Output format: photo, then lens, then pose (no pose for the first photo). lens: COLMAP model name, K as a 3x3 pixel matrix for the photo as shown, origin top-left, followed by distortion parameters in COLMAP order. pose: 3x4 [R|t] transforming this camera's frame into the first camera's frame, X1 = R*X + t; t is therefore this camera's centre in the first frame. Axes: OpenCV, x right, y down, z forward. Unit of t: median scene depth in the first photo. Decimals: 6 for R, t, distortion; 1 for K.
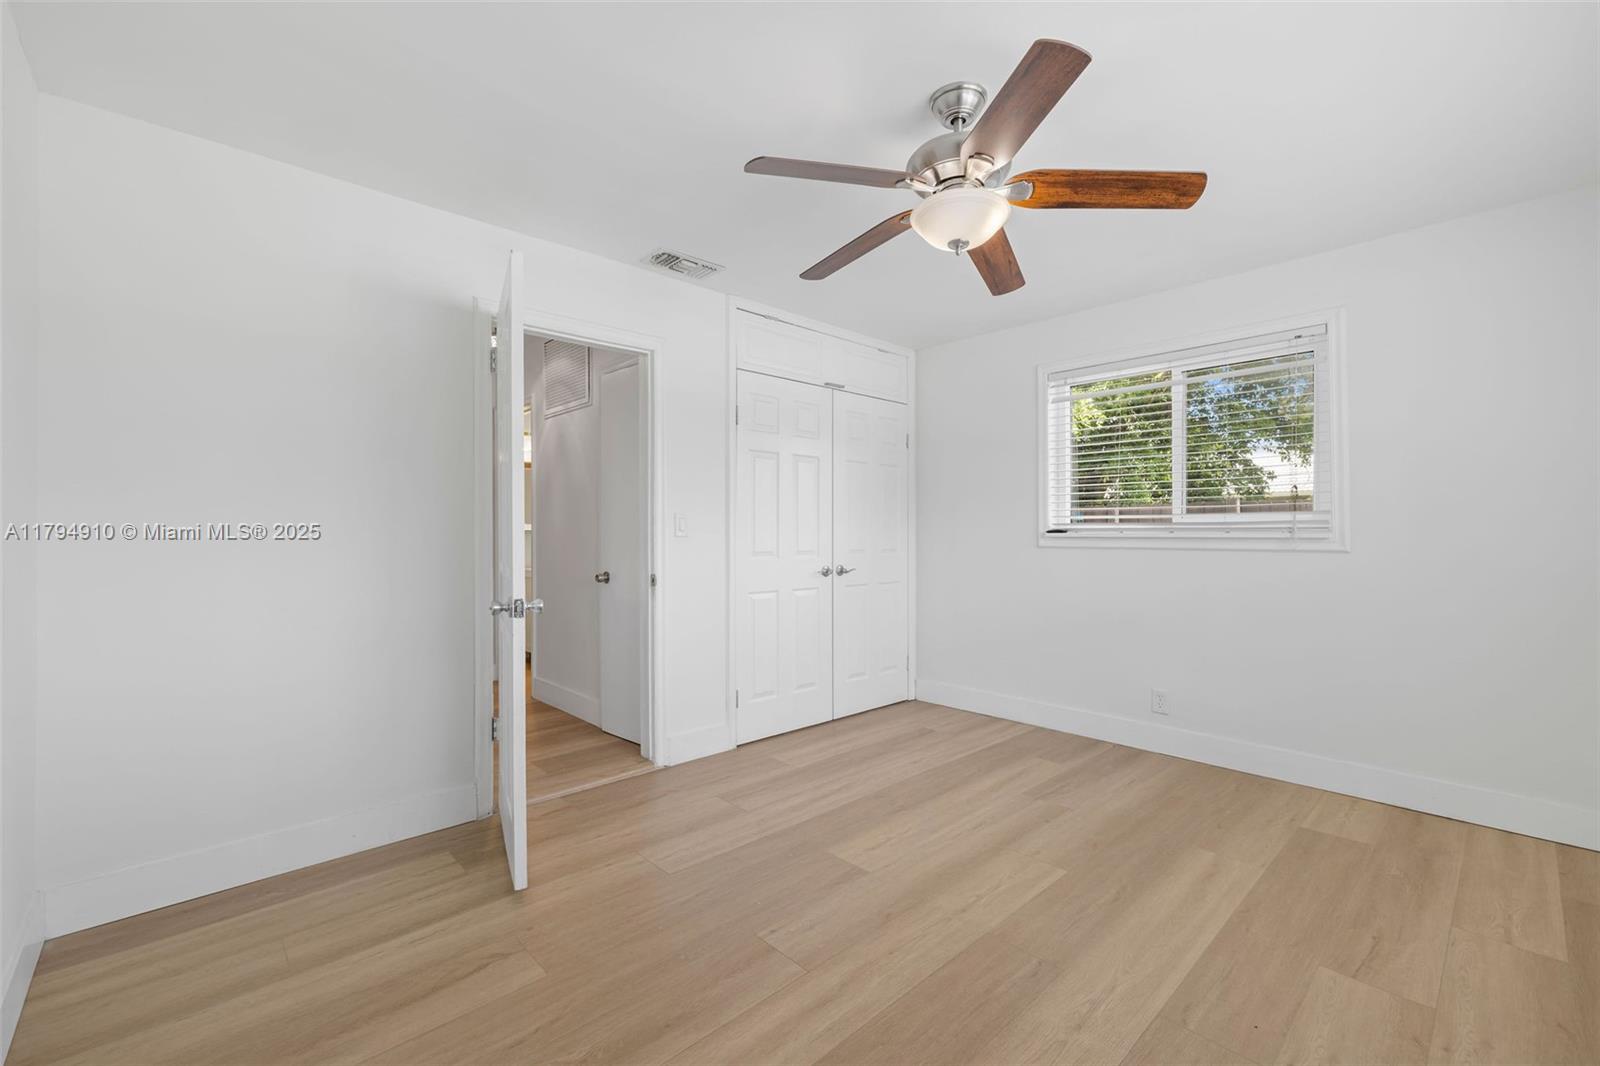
lens RADIAL K [[677.8, 0, 801.2], [0, 677.8, 528.7], [0, 0, 1]] dist [-0.003189, -0.000238]
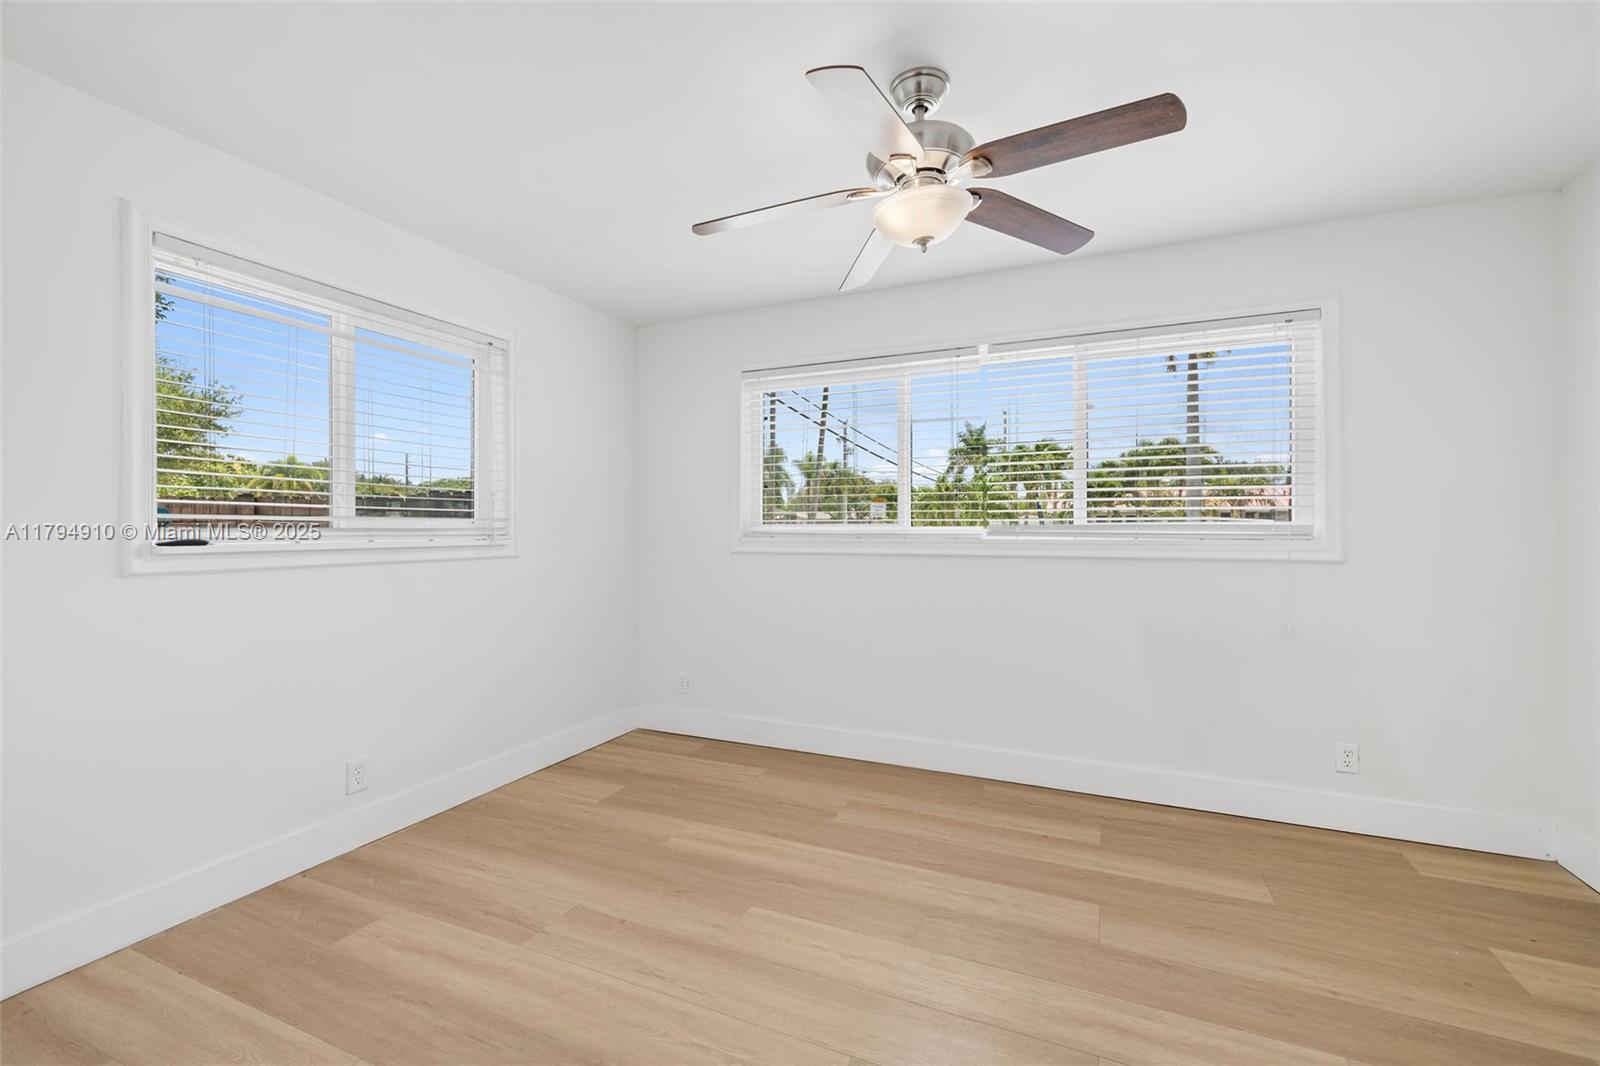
lens RADIAL K [[677.8, 0, 801.2], [0, 677.8, 528.7], [0, 0, 1]] dist [-0.003189, -0.000238]
pose [[-0.384468, 0.003044, 0.923133, -0.398424], [0.000853, 0.999995, -0.002942, -0.006783], [-0.923138, -0.000343, -0.384469, 1.052227]]
